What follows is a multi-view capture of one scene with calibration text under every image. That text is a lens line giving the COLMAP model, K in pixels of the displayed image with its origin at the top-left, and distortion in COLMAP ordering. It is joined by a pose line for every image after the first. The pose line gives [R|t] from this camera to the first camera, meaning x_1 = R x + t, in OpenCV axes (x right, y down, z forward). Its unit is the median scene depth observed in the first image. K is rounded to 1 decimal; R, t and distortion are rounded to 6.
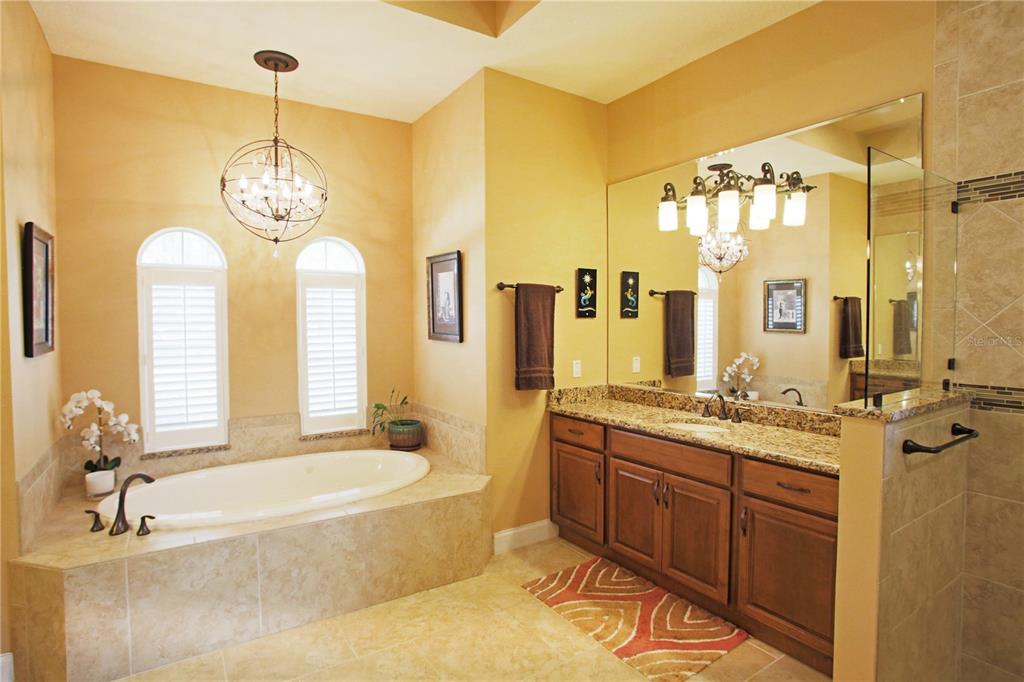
lens RADIAL K [[532.0, 0, 507.3], [0, 532.0, 339.8], [0, 0, 1]] dist [-0.066592, 0.022206]
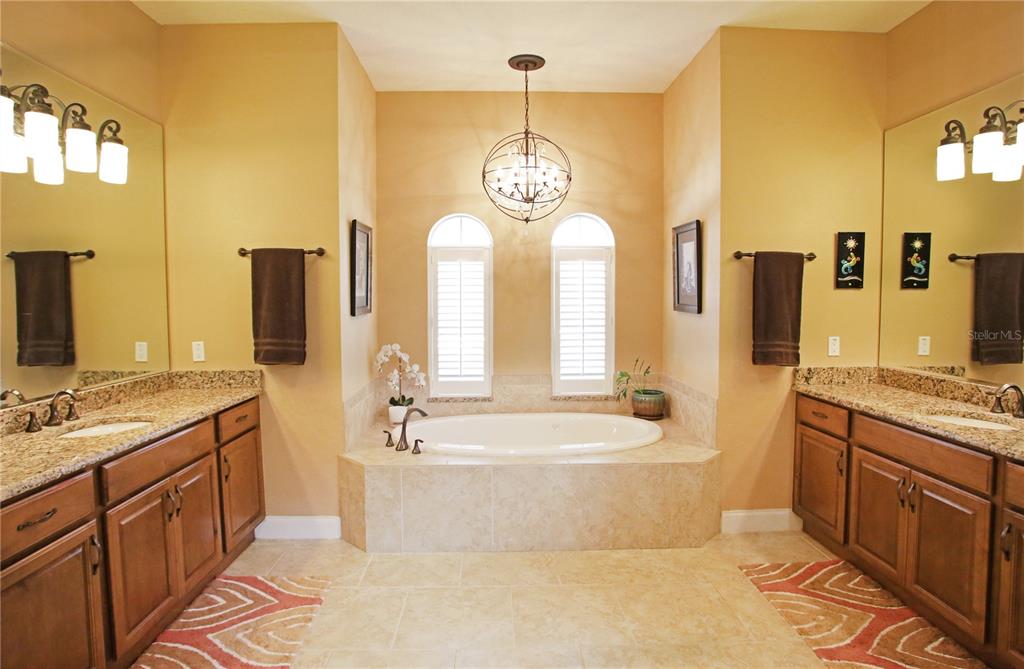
lens RADIAL K [[567.8, 0, 513.3], [0, 567.8, 327.2], [0, 0, 1]] dist [-0.049768, 0.020072]
pose [[0.860151, 0.031143, -0.509088, 0.166924], [-0.020737, 0.999444, 0.026103, 0.011011], [0.509618, -0.011896, 0.860319, -0.079168]]
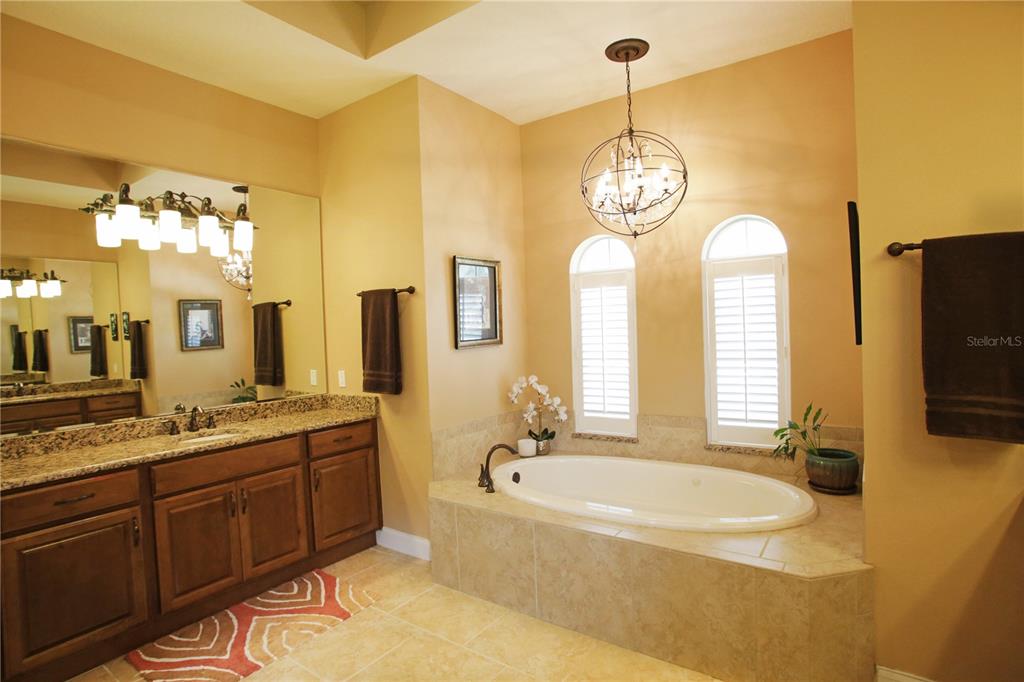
lens RADIAL K [[528.2, 0, 513.0], [0, 528.2, 341.8], [0, 0, 1]] dist [-0.050394, 0.007789]
pose [[0.373394, 0.017458, -0.927508, 0.370275], [-0.001968, 0.999836, 0.018027, -0.009288], [0.927671, -0.004906, 0.373367, 0.423081]]
